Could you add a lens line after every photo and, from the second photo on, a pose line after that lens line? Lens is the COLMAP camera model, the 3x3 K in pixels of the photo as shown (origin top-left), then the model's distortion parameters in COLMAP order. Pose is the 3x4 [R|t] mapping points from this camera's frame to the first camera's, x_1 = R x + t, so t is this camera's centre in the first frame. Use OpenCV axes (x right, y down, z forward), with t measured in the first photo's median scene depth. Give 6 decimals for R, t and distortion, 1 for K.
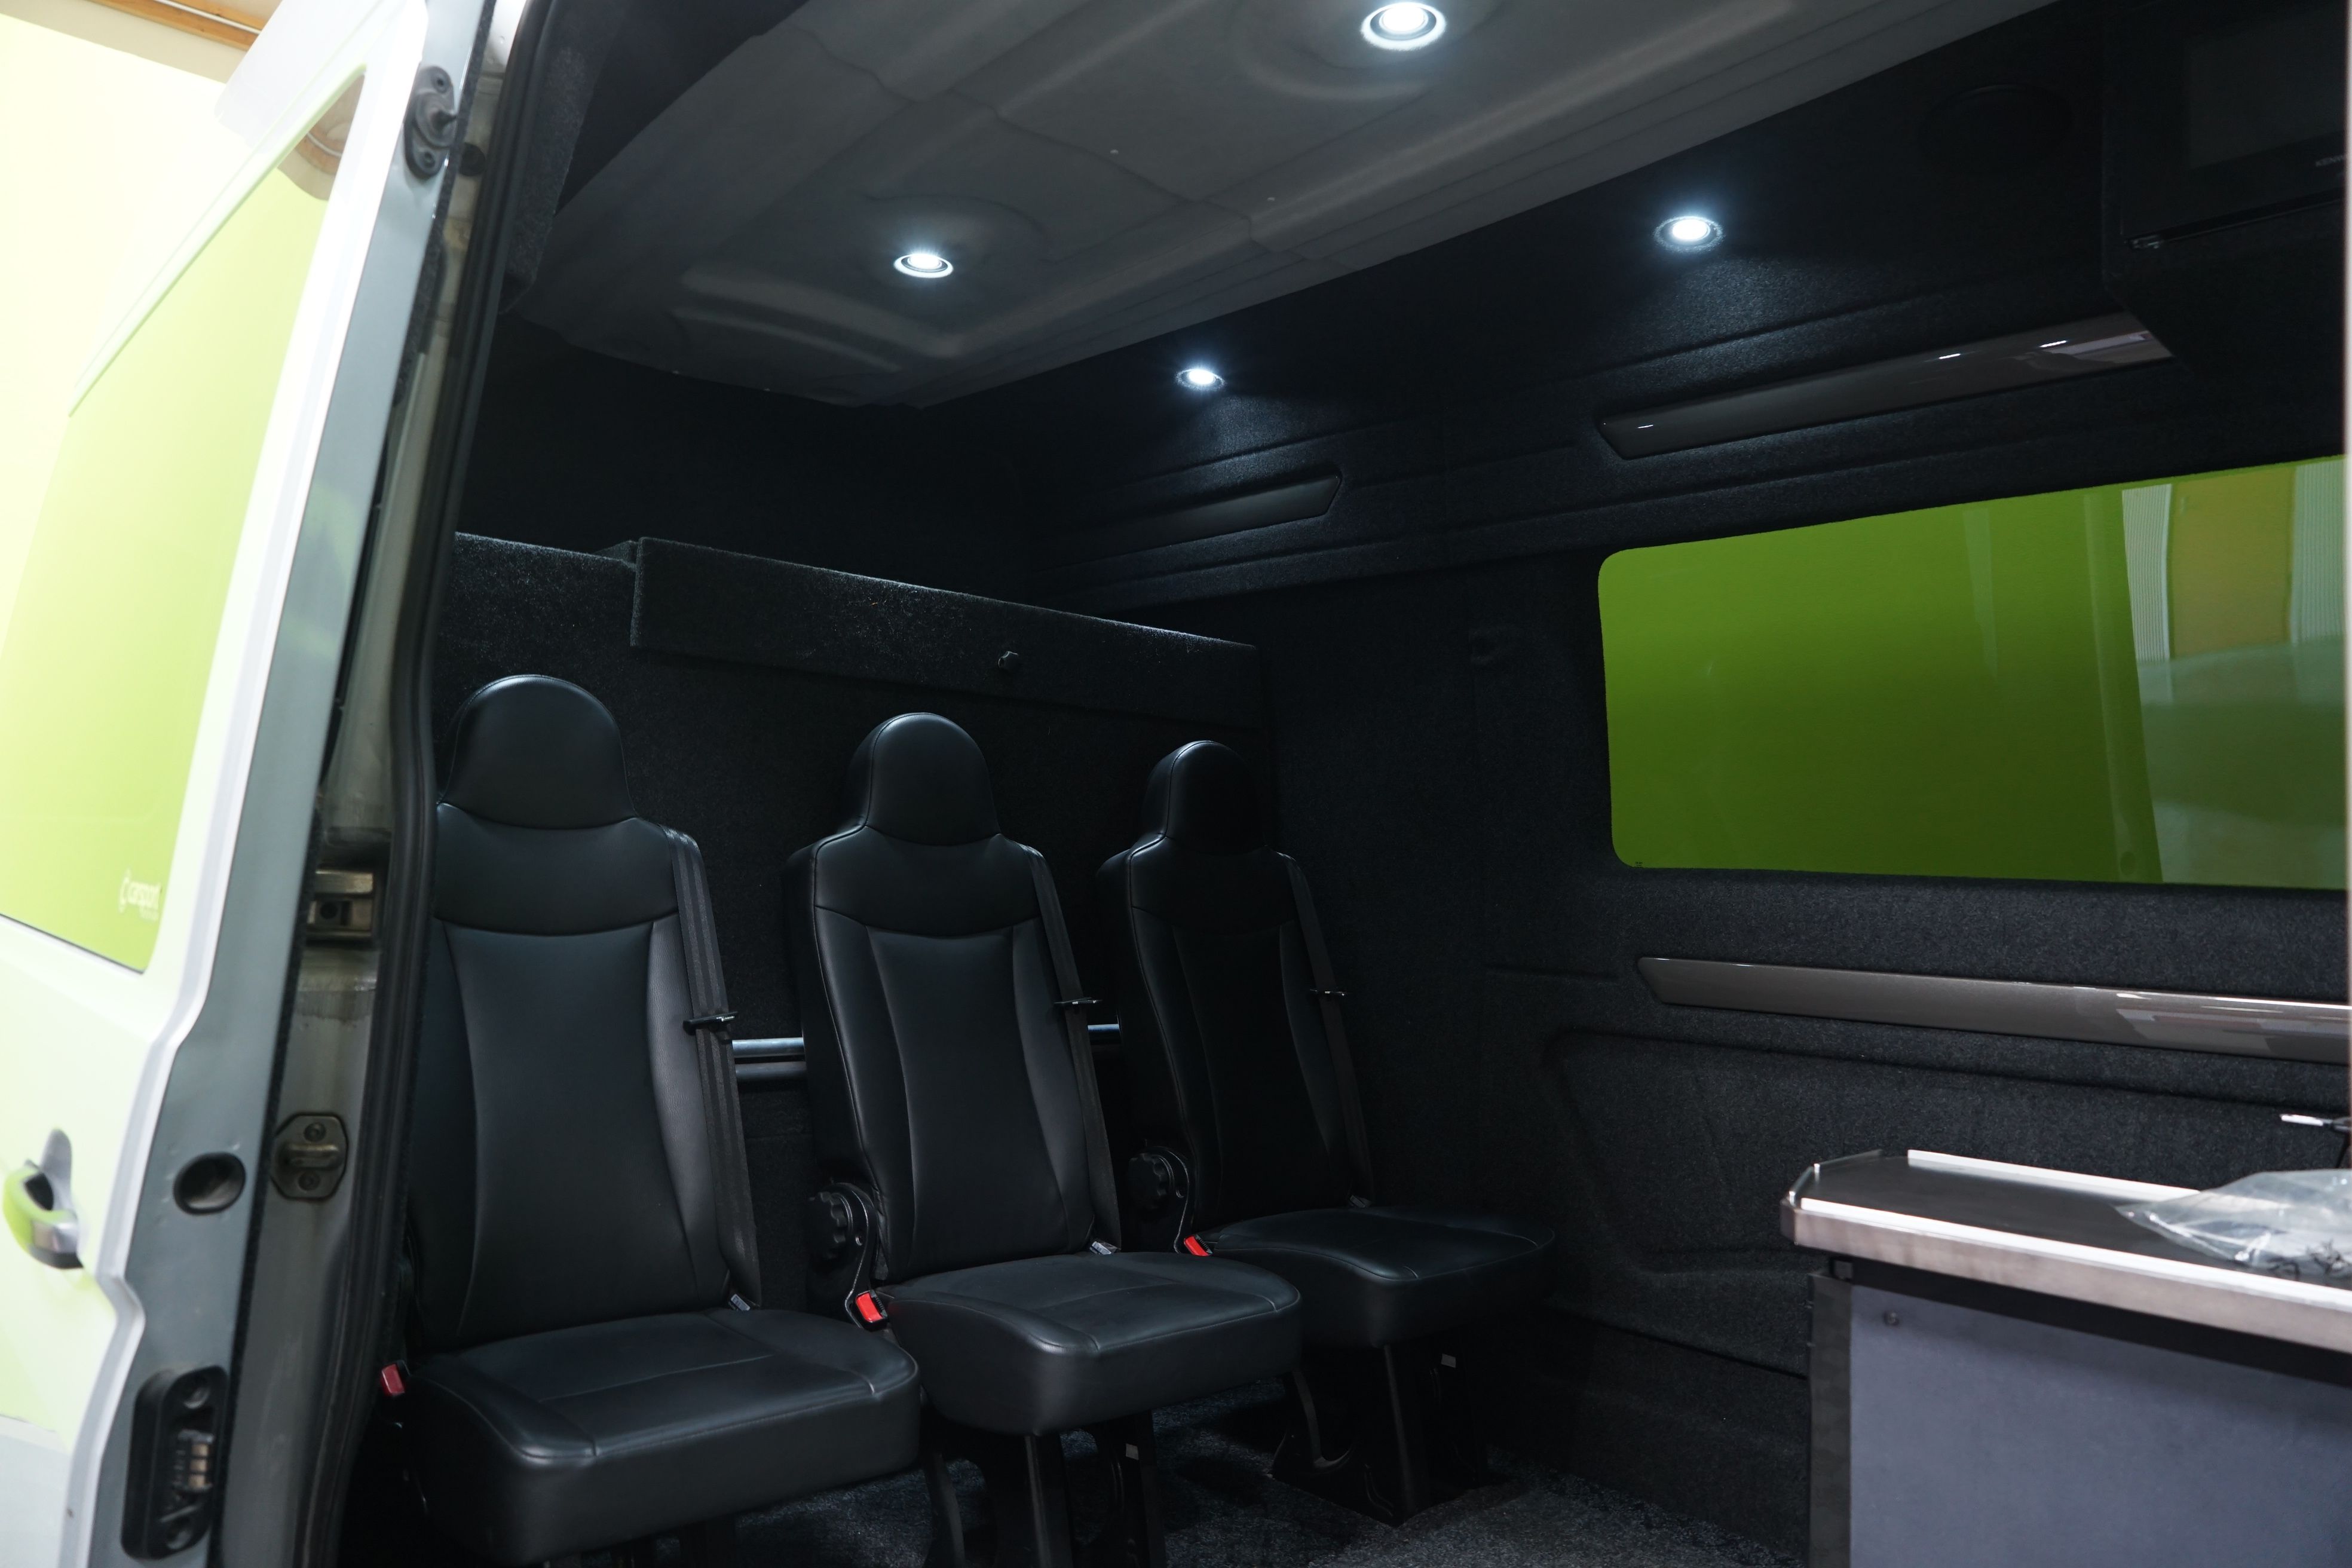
lens RADIAL K [[1609.8, 0, 1176.4], [0, 1609.8, 780.6], [0, 0, 1]] dist [0.003051, 0.001366]
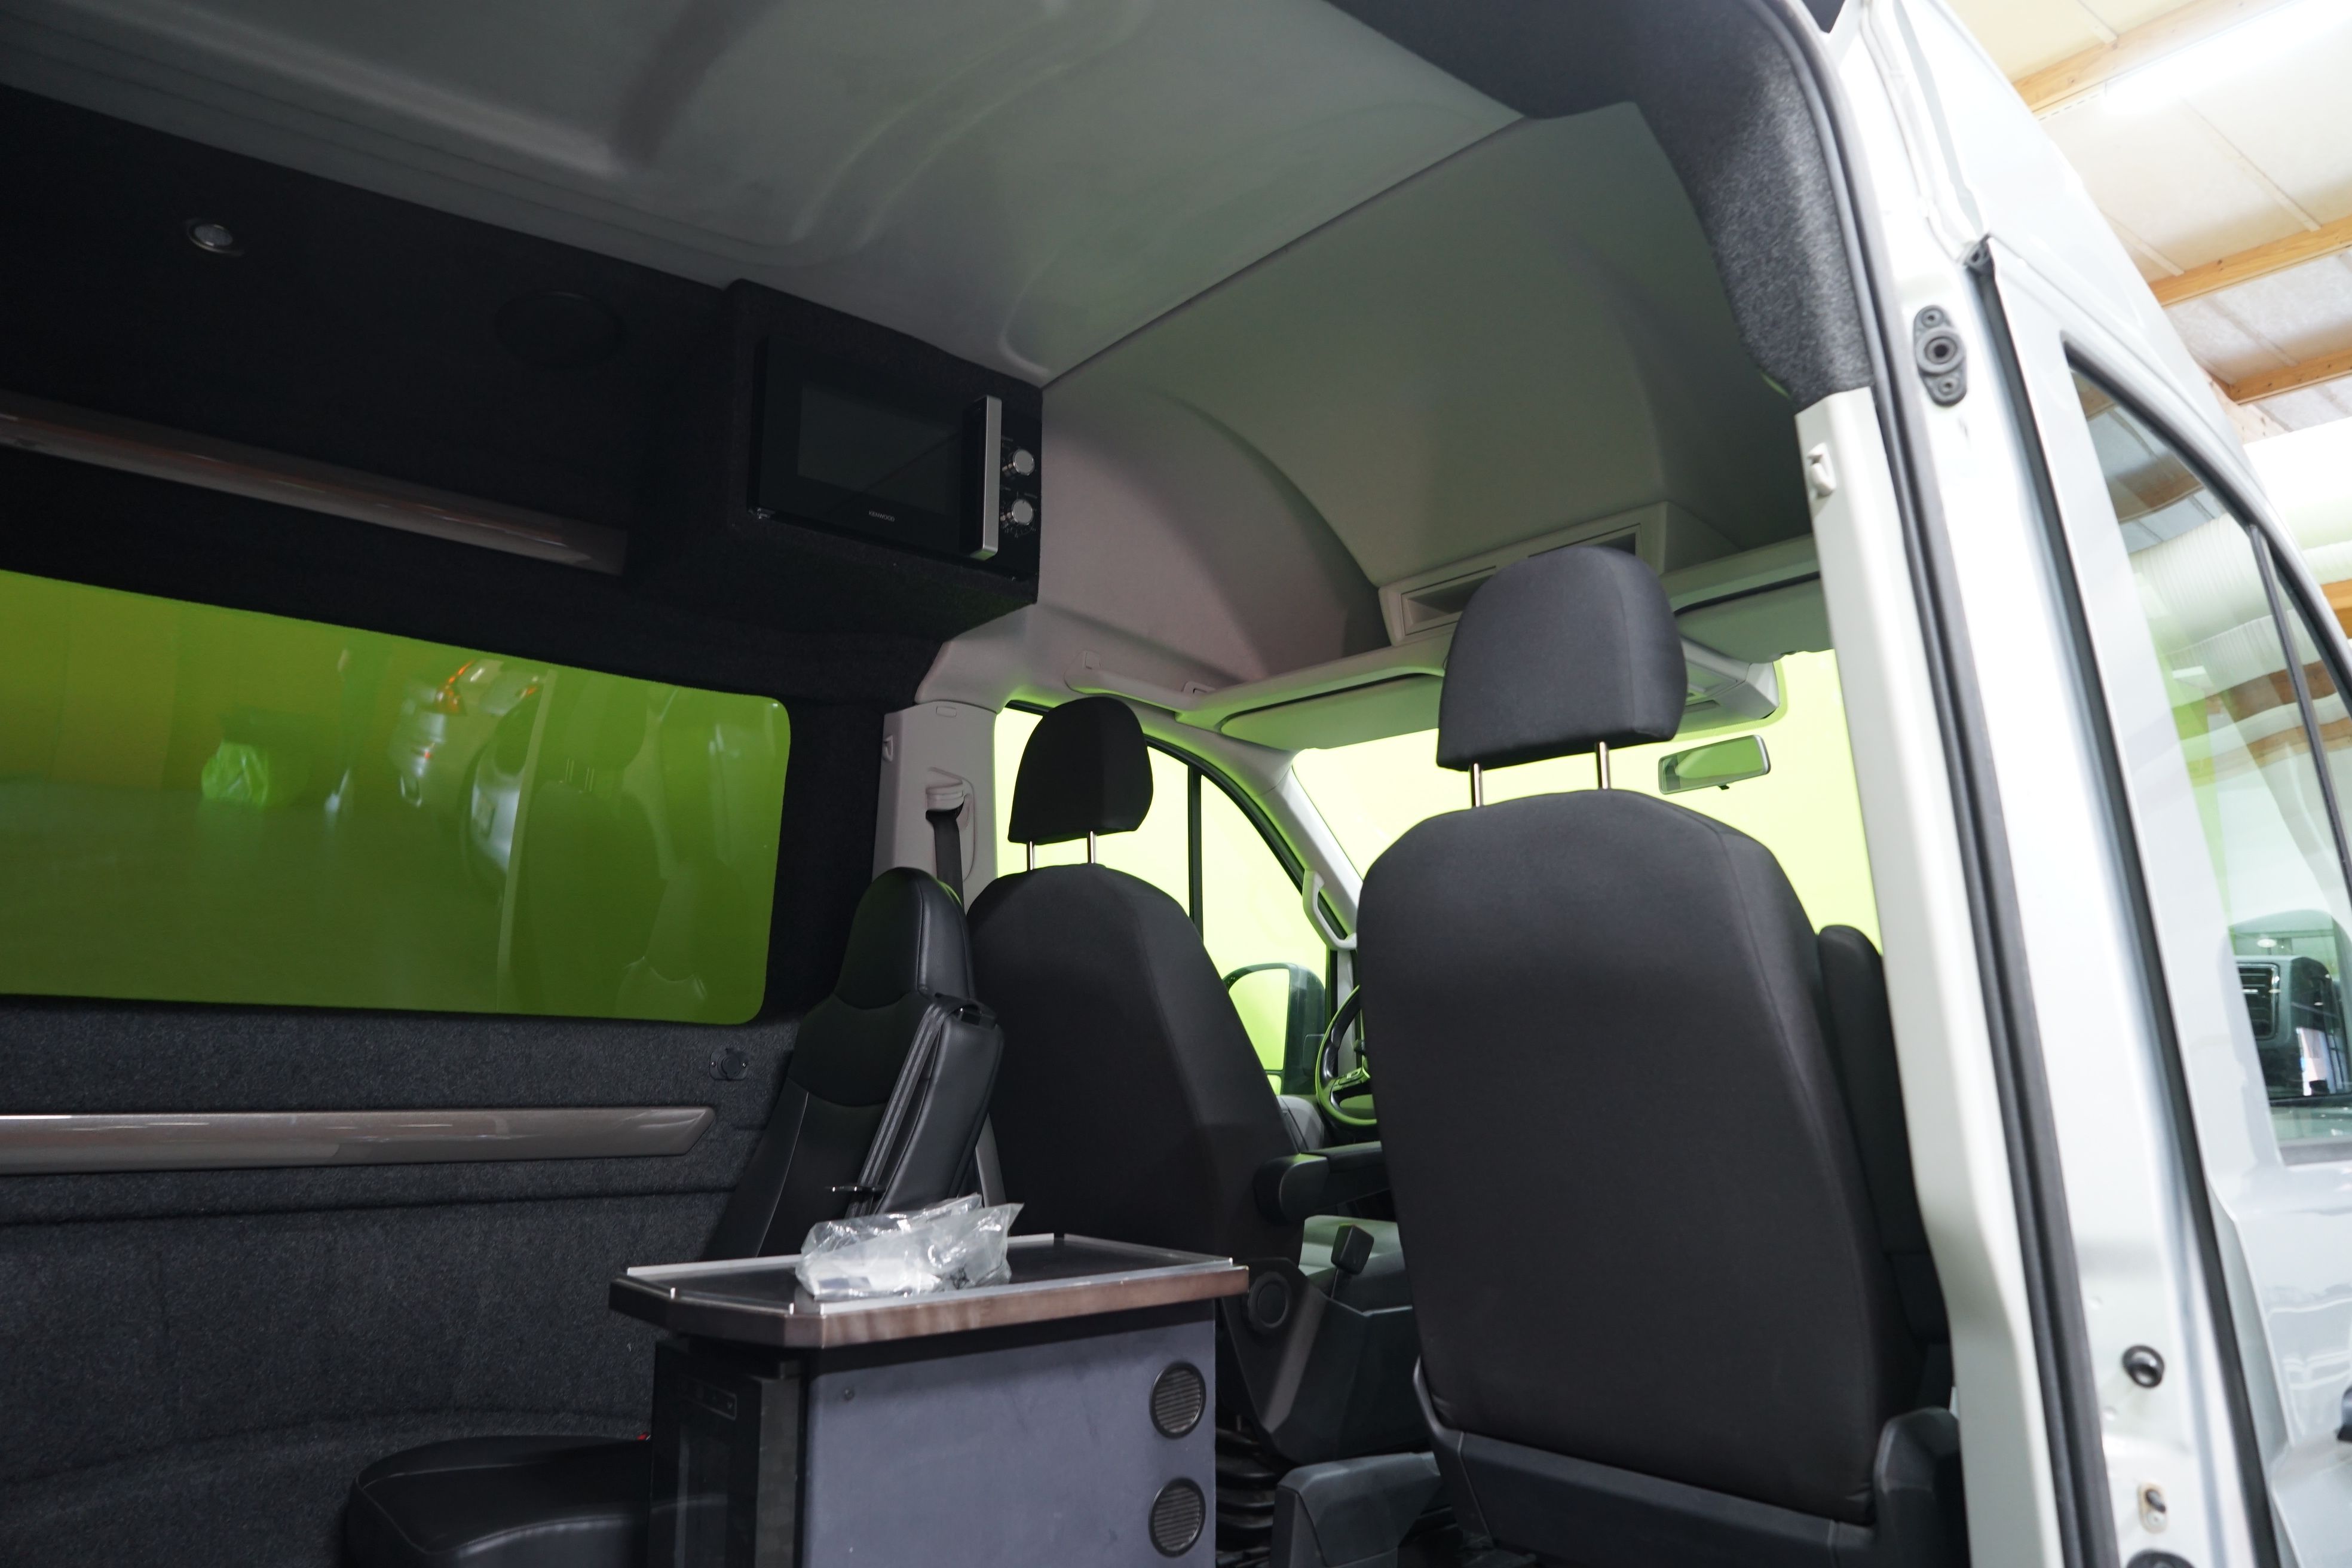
lens RADIAL K [[1609.8, 0, 1176.5], [0, 1609.8, 787.2], [0, 0, 1]] dist [0.003051, 0.001366]
pose [[0.046998, 0.130649, 0.990314, -0.498313], [-0.071848, 0.989284, -0.127103, 0.016689], [-0.996308, -0.065178, 0.055881, 0.469541]]
